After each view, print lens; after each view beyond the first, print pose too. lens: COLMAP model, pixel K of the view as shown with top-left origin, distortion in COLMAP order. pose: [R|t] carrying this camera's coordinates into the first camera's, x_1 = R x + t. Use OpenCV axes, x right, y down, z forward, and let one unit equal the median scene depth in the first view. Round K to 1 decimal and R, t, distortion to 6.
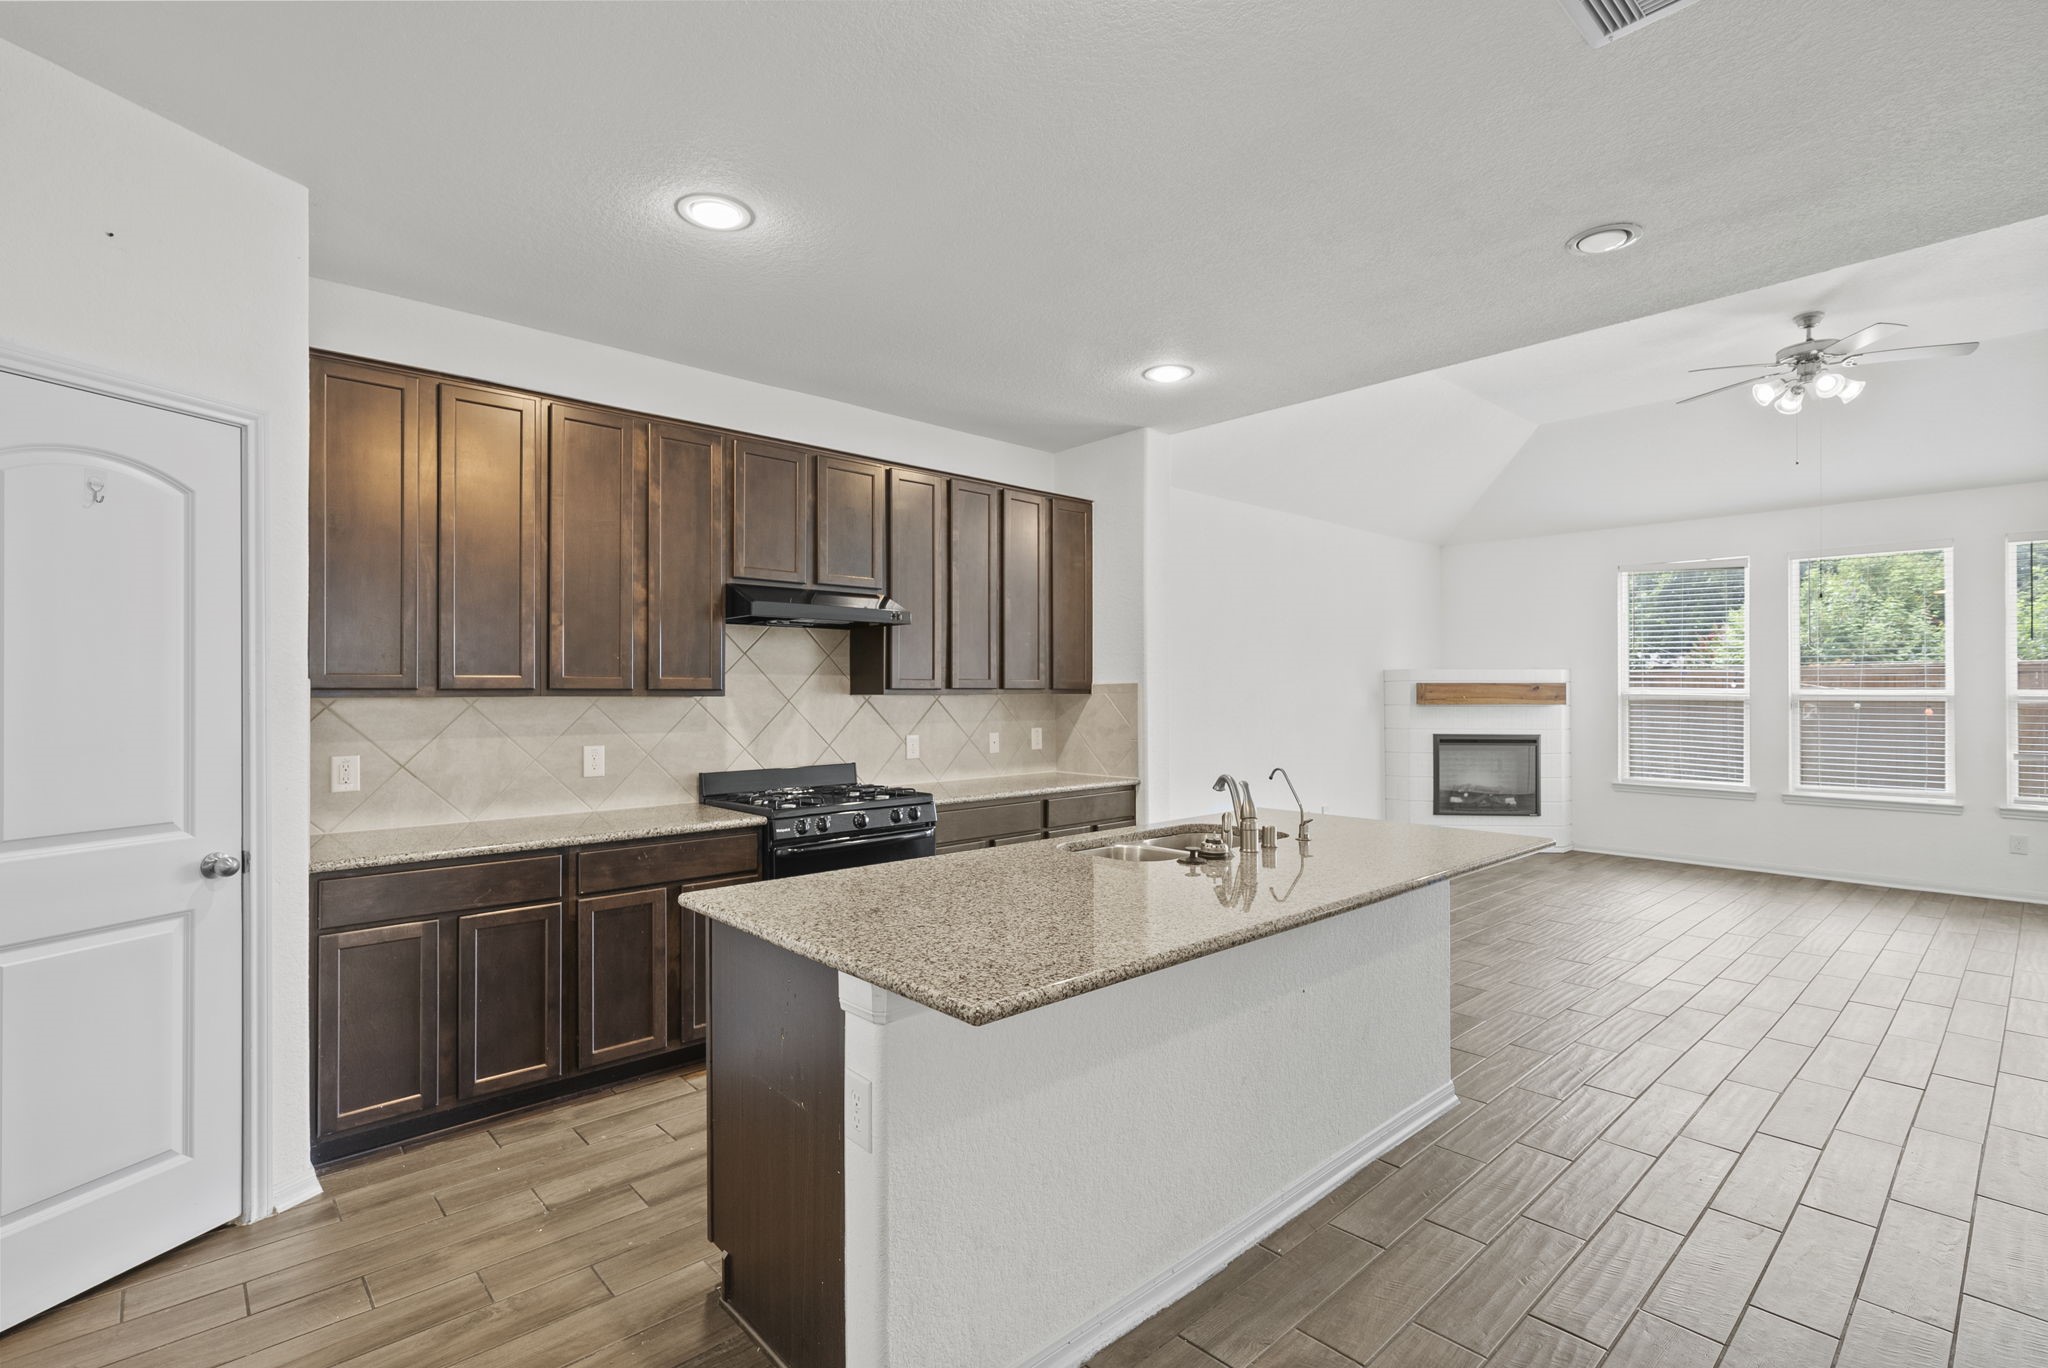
lens RADIAL K [[947.7, 0, 1024.0], [0, 947.7, 684.0], [0, 0, 1]] dist [0.002225, 0.001486]
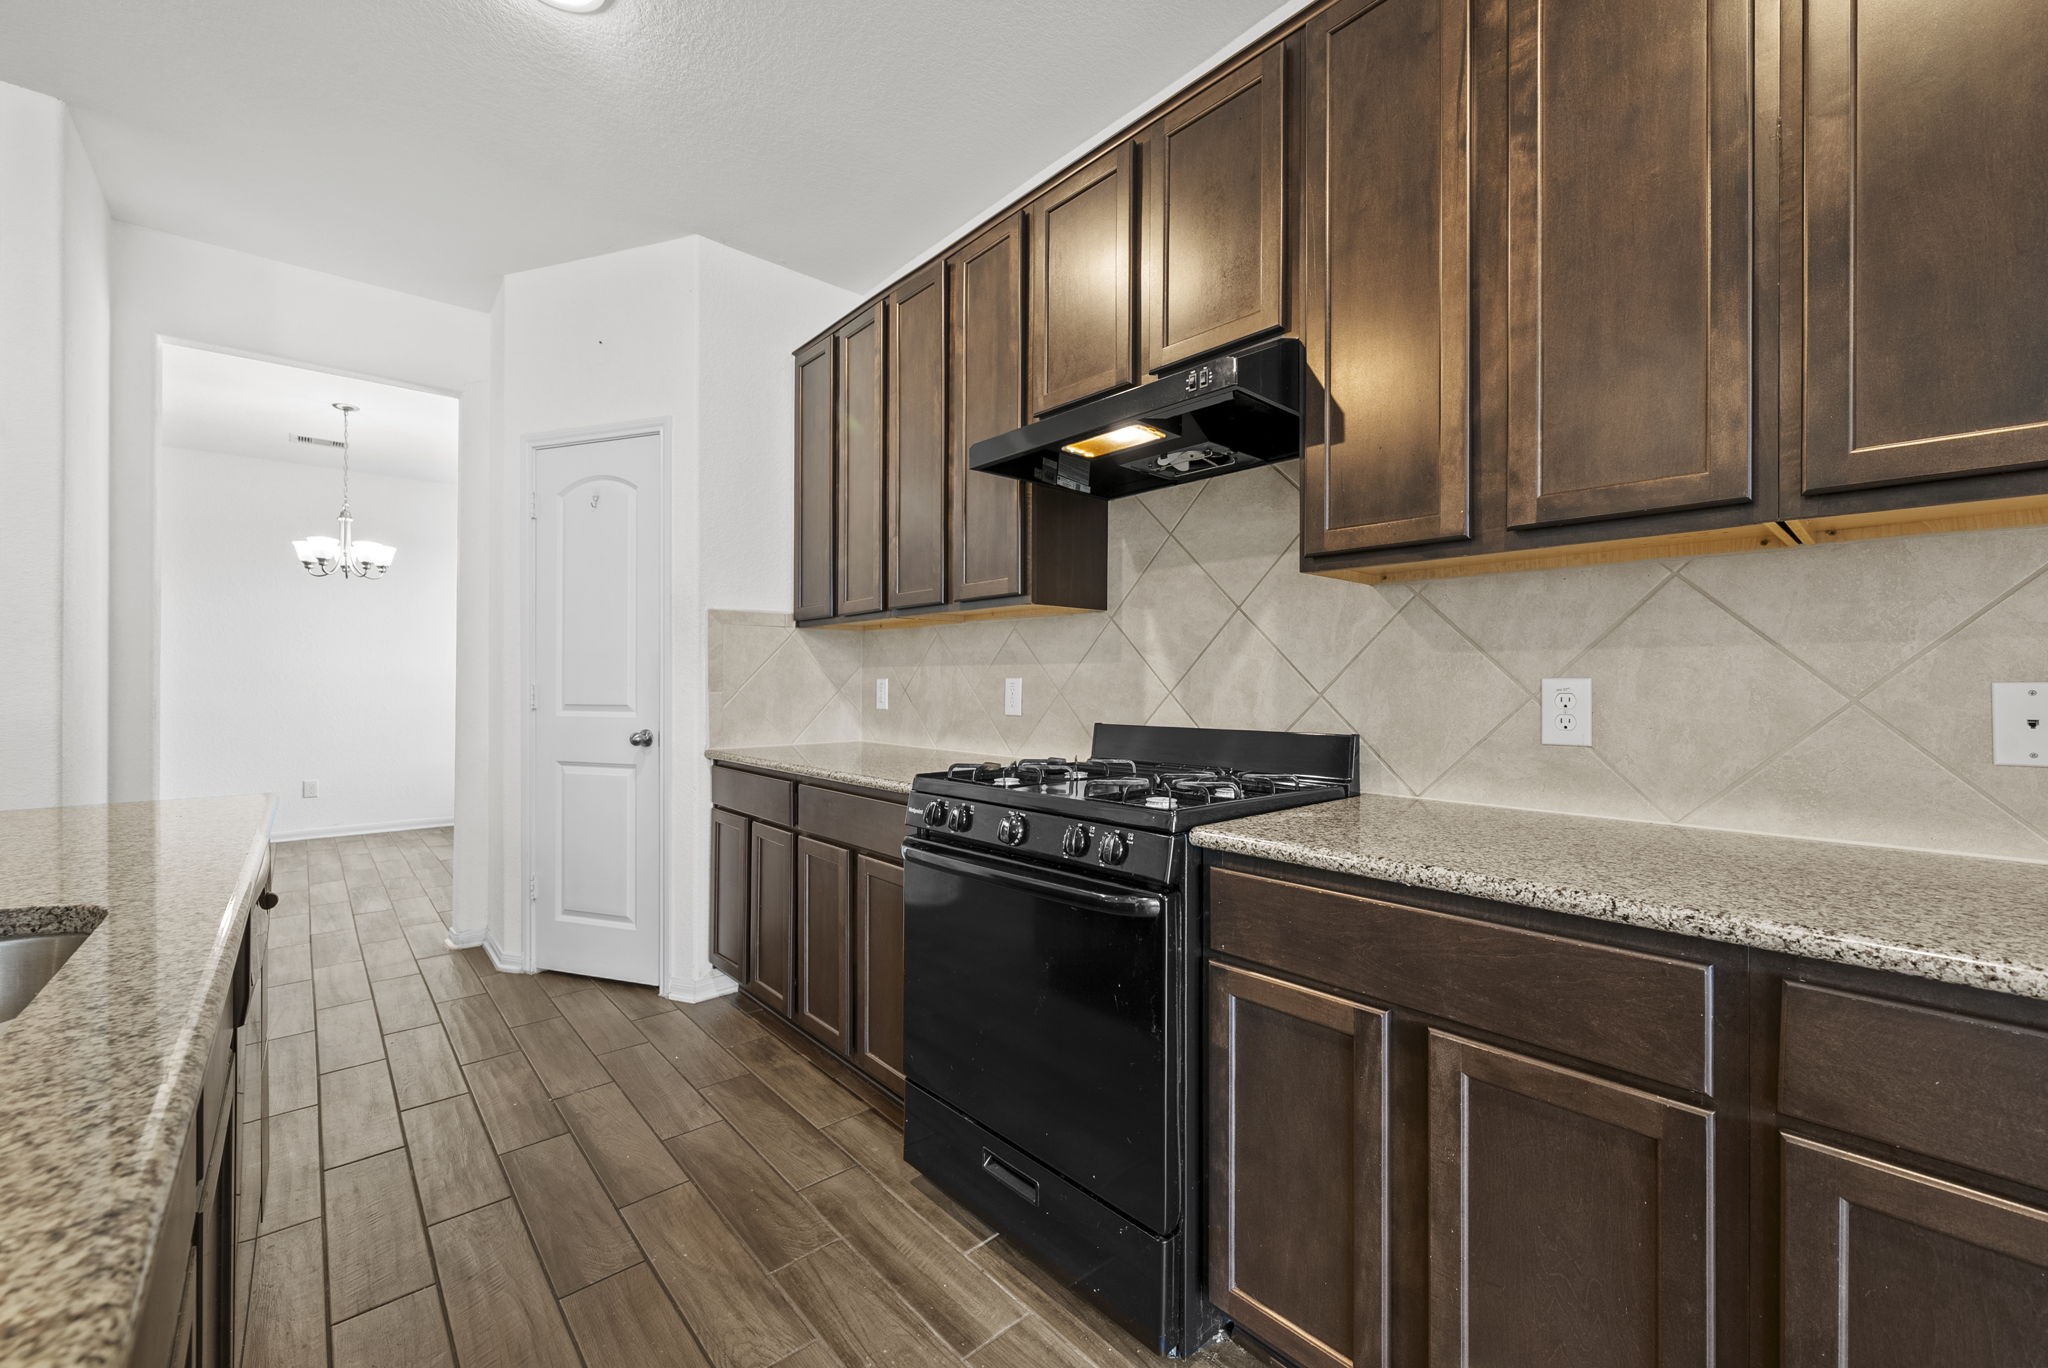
lens RADIAL K [[814.8, 0, 1024.0], [0, 814.8, 684.0], [0, 0, 1]] dist [0.000567, 0.000157]
pose [[-0.015340, 0.003426, -0.999876, 0.233720], [0.006438, 0.999974, 0.003328, 0.063084], [0.999862, -0.006386, -0.015362, 0.943760]]
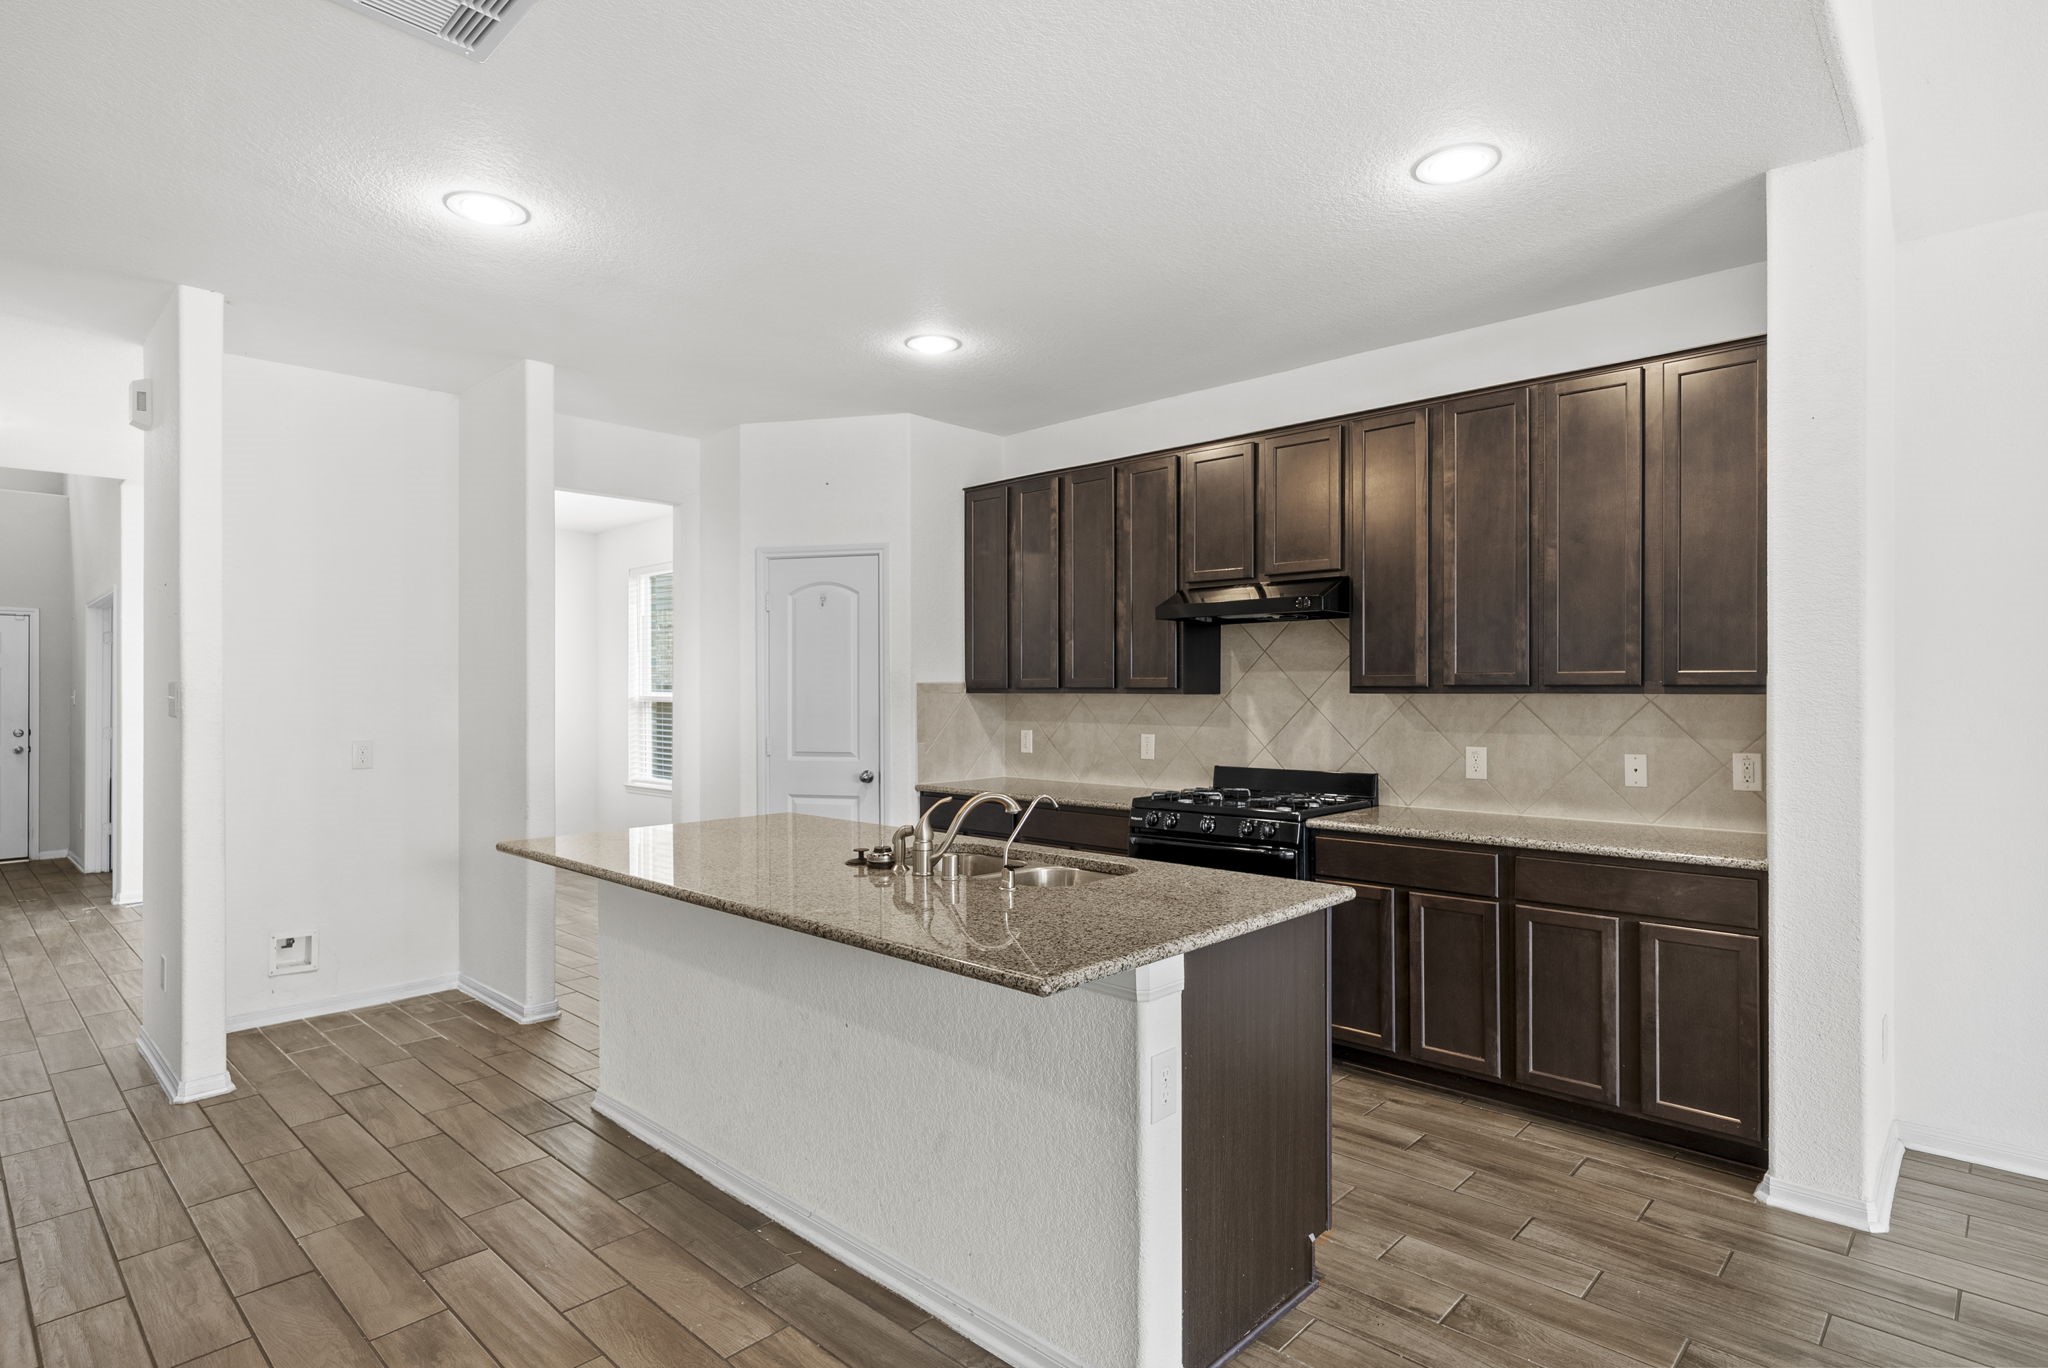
lens RADIAL K [[1057.0, 0, 1024.0], [0, 1057.0, 684.0], [0, 0, 1]] dist [0.003403, 0.000951]
pose [[0.070722, -0.003728, -0.997489, 0.821703], [0.009570, 0.999950, -0.003059, 0.003351], [0.997450, -0.009330, 0.070754, 0.690540]]
